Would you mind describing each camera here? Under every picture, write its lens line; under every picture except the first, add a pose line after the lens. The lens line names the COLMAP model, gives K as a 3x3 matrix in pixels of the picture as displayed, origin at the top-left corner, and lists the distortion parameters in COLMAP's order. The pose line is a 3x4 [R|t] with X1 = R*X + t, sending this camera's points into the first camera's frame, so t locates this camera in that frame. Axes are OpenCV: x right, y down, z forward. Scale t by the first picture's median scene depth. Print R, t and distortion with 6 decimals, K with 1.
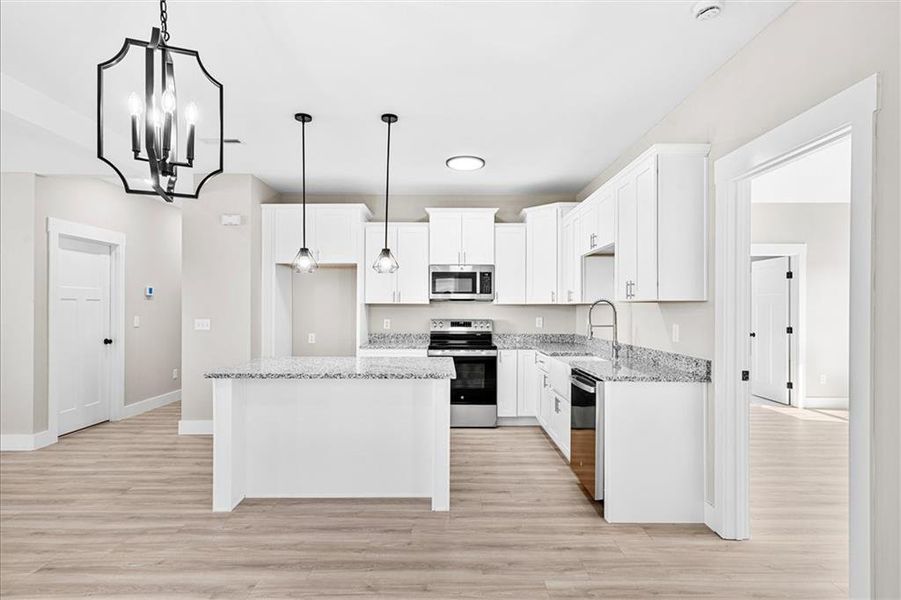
lens RADIAL K [[456.5, 0, 448.3], [0, 456.5, 306.4], [0, 0, 1]] dist [0.006081, -0.000057]
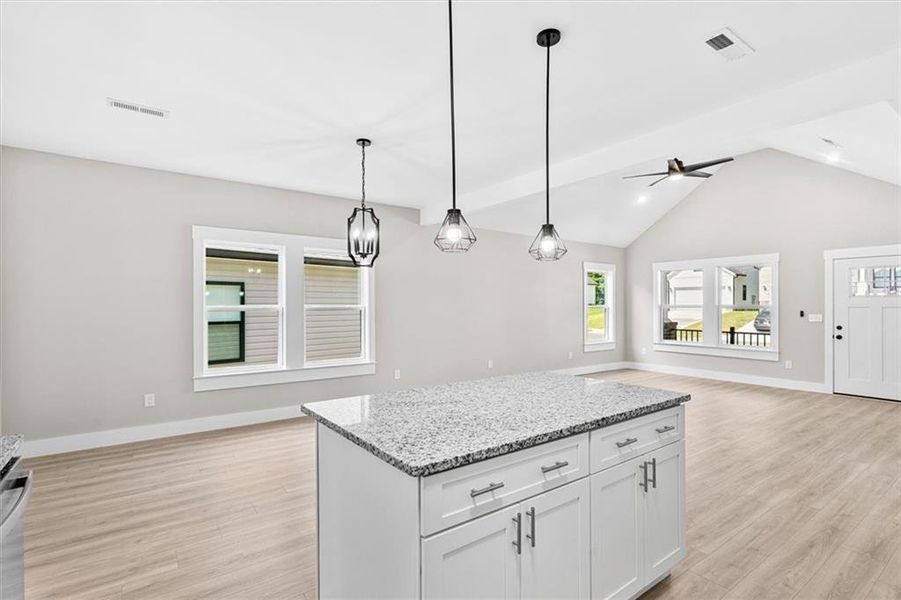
lens RADIAL K [[433.6, 0, 454.6], [0, 433.6, 306.1], [0, 0, 1]] dist [0.006493, -0.002055]
pose [[-0.804112, -0.001870, -0.594476, 0.191708], [-0.001091, 0.999998, -0.001670, -0.003091], [0.594477, -0.000694, -0.804112, 1.419422]]
